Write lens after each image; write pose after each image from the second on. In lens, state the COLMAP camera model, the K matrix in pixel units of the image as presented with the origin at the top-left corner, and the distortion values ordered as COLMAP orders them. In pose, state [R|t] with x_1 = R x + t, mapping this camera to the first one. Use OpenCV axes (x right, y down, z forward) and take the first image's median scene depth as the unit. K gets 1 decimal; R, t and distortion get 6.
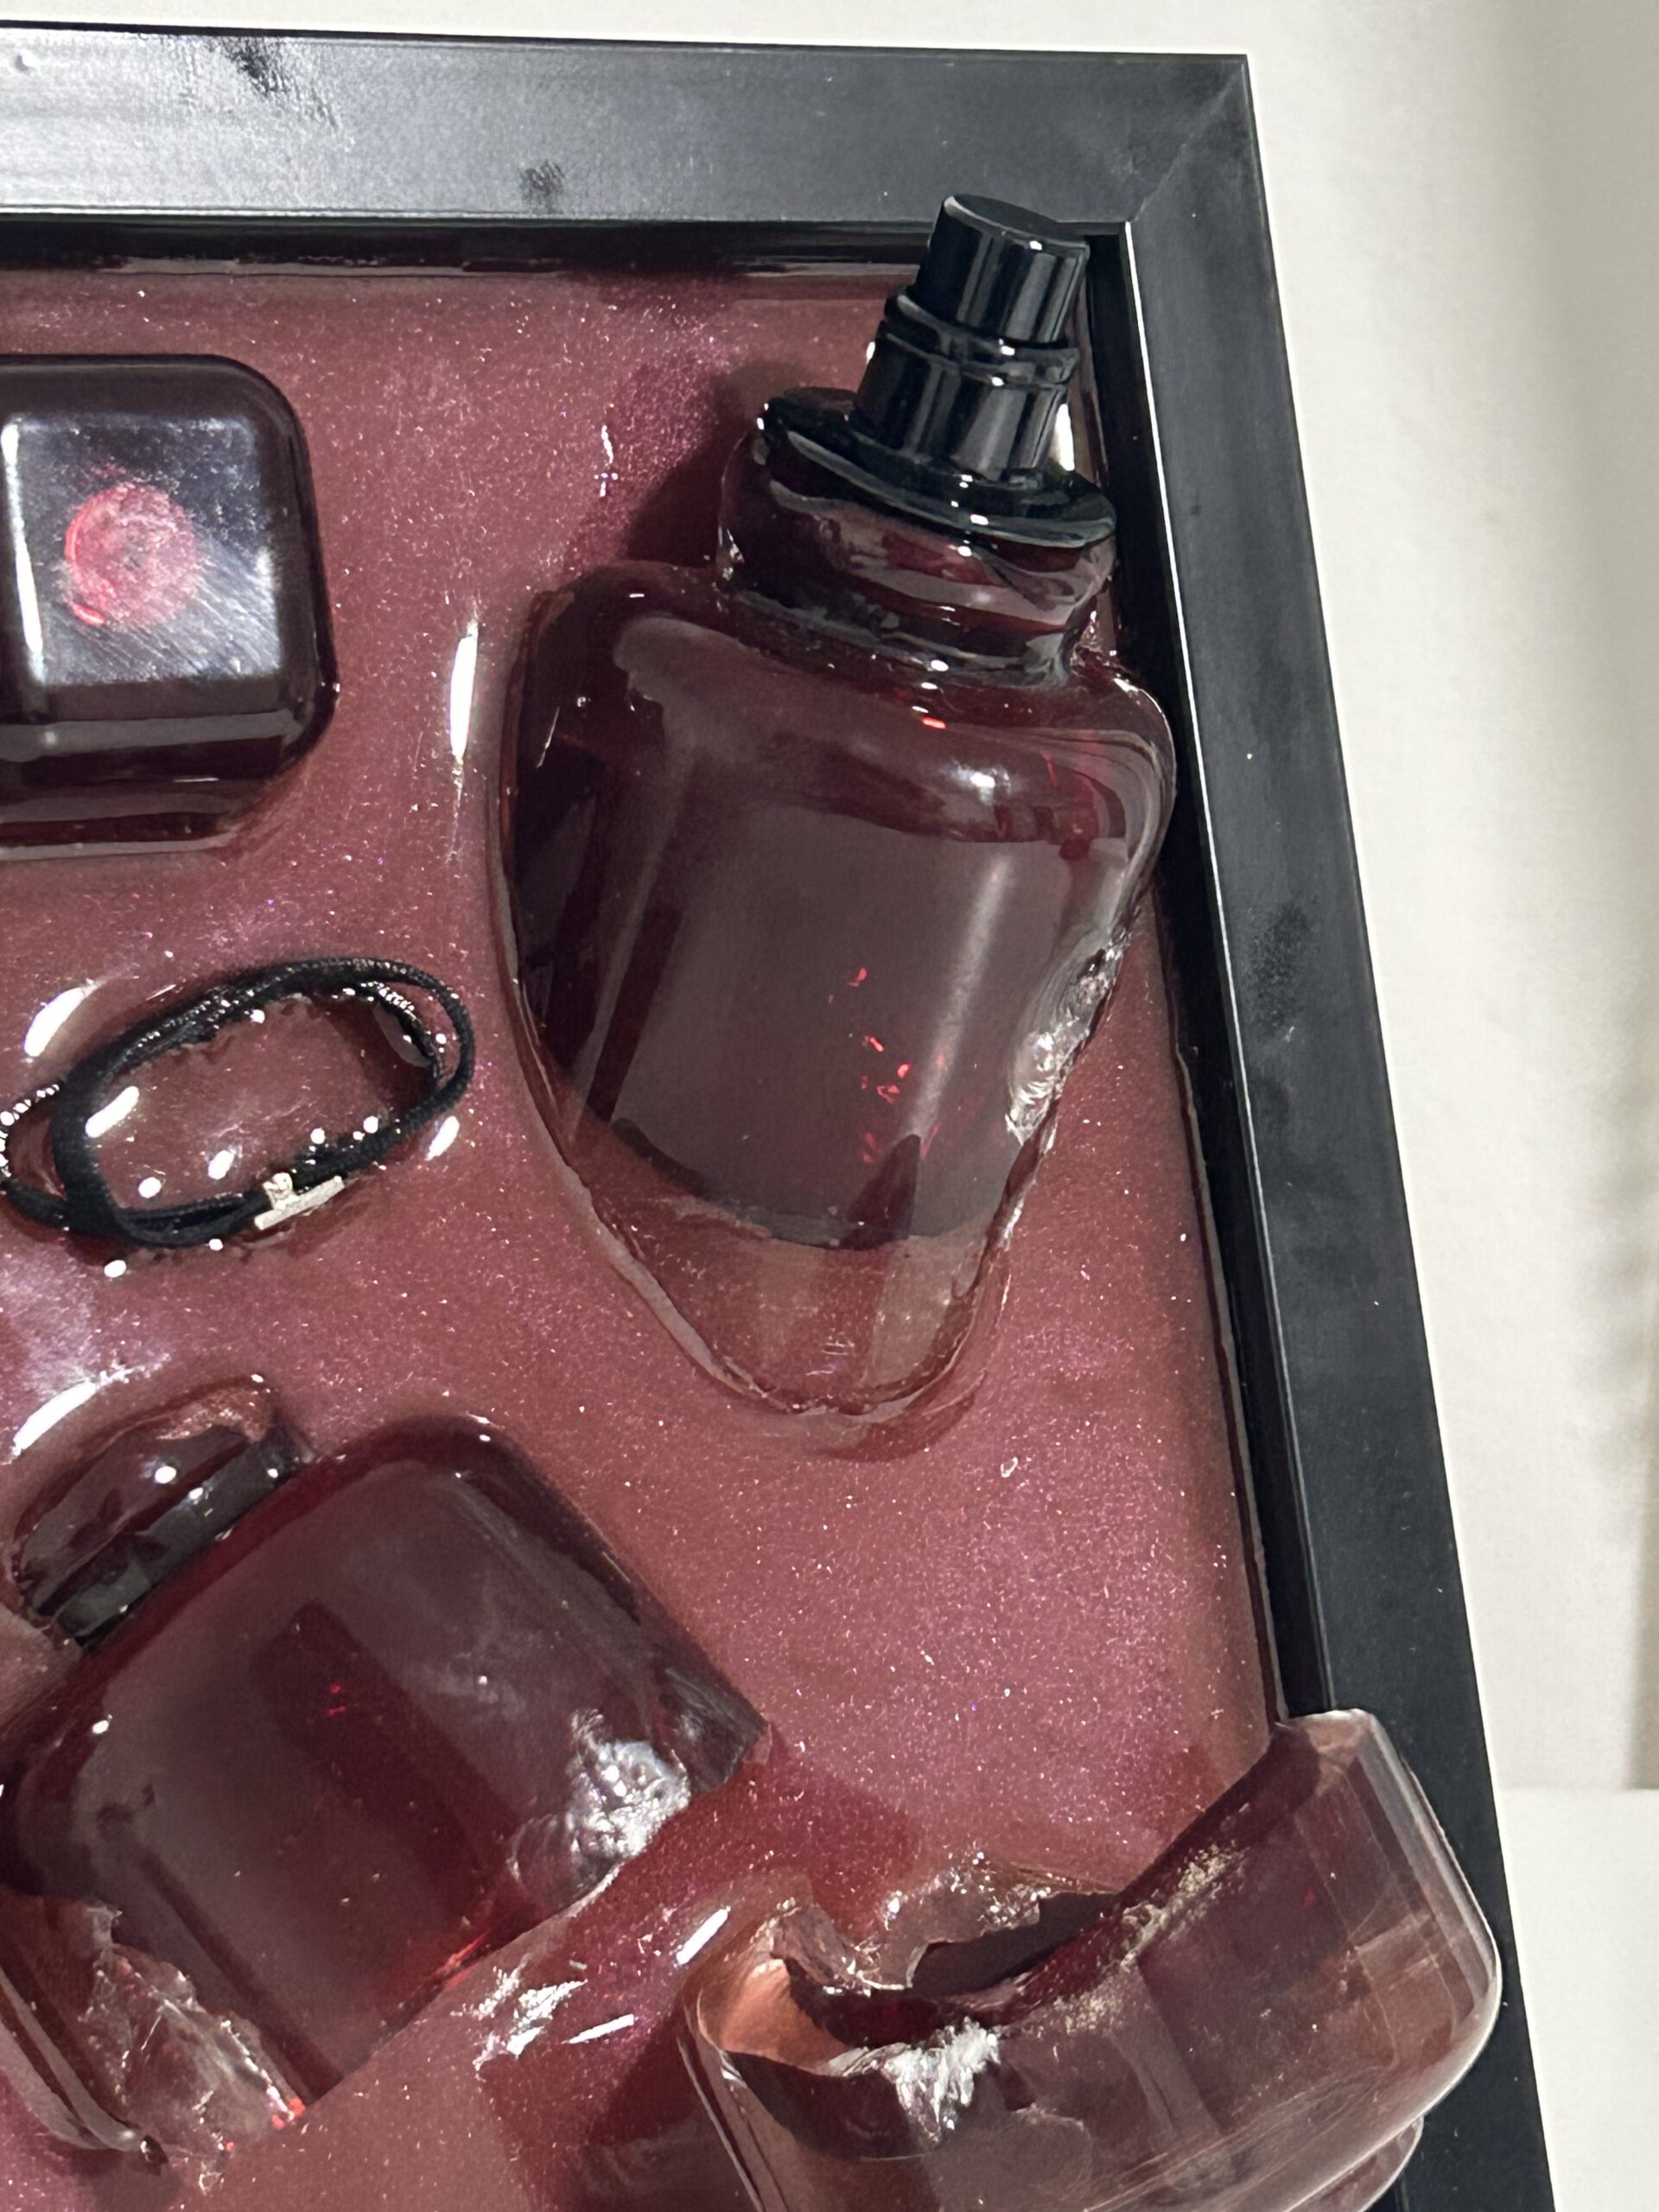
lens RADIAL K [[5014.4, 0, 829.5], [0, 5014.4, 1106.0], [0, 0, 1]] dist [0.011336, 0.259825]
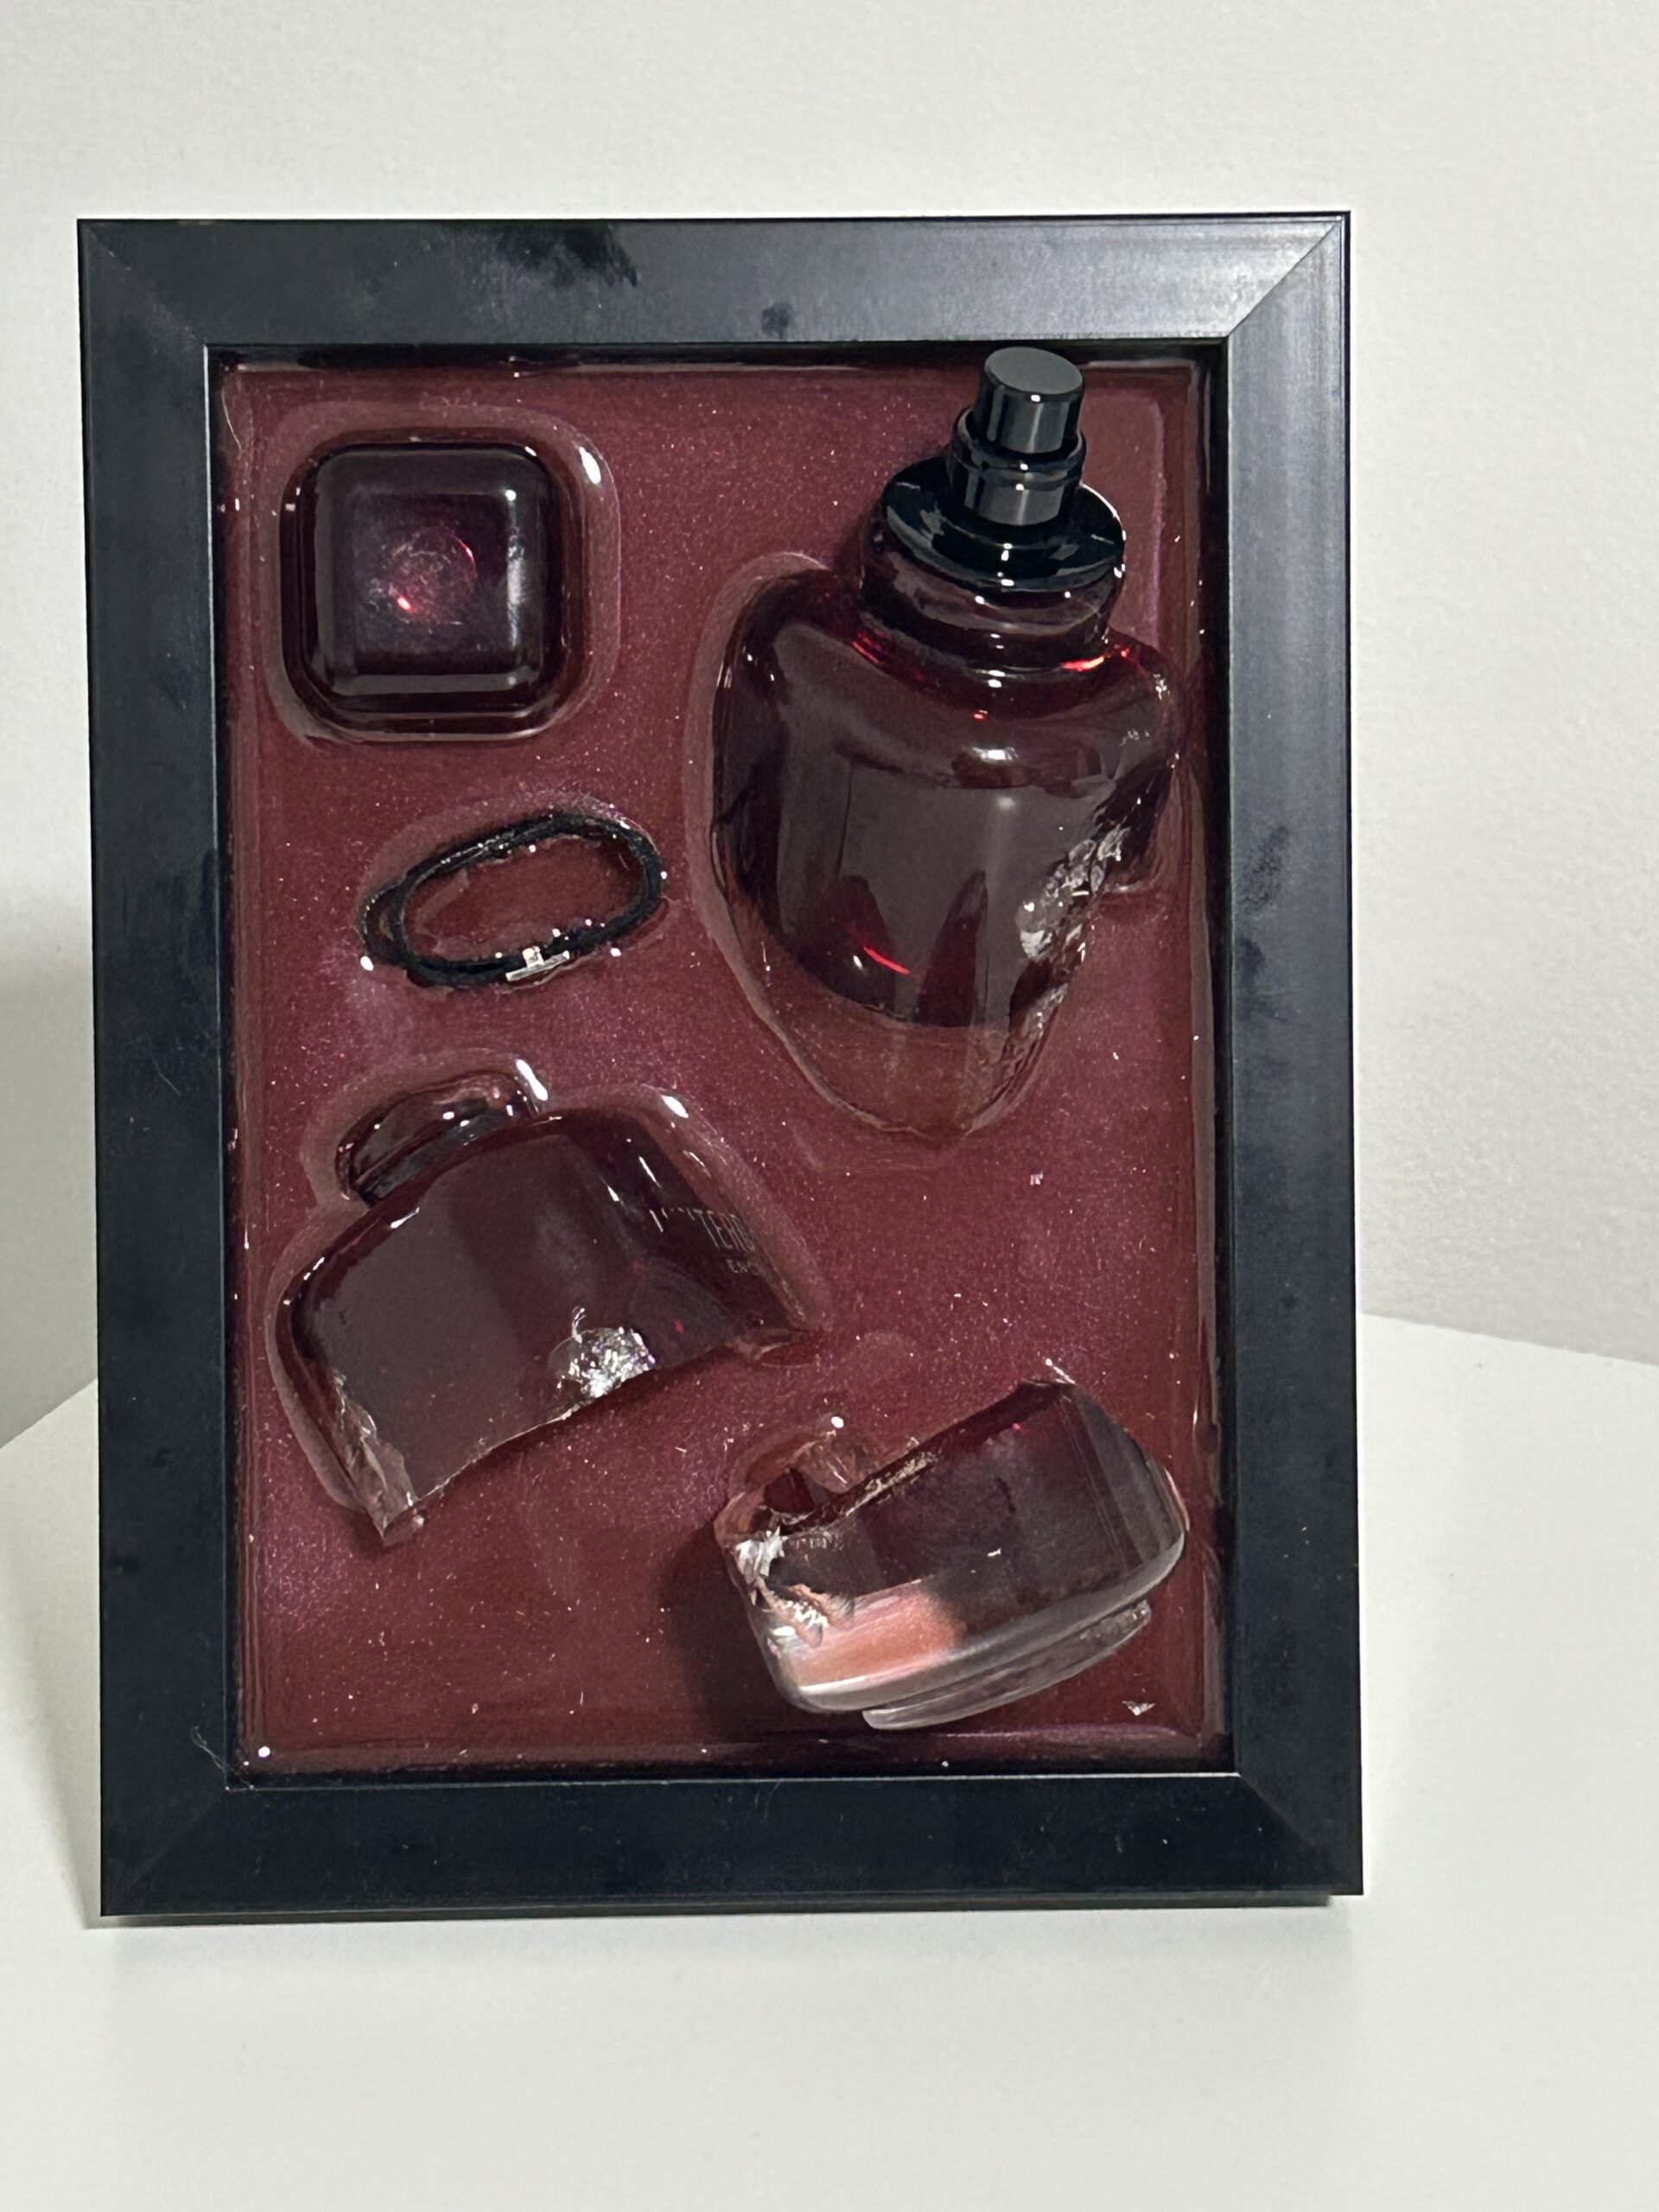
lens RADIAL K [[5014.4, 0, 829.5], [0, 5014.4, 1106.0], [0, 0, 1]] dist [0.011336, 0.259825]
pose [[0.850695, 0.145143, -0.505225, 0.804242], [-0.065402, 0.982881, 0.172244, -0.222633], [0.521576, -0.113484, 0.845624, -0.334192]]
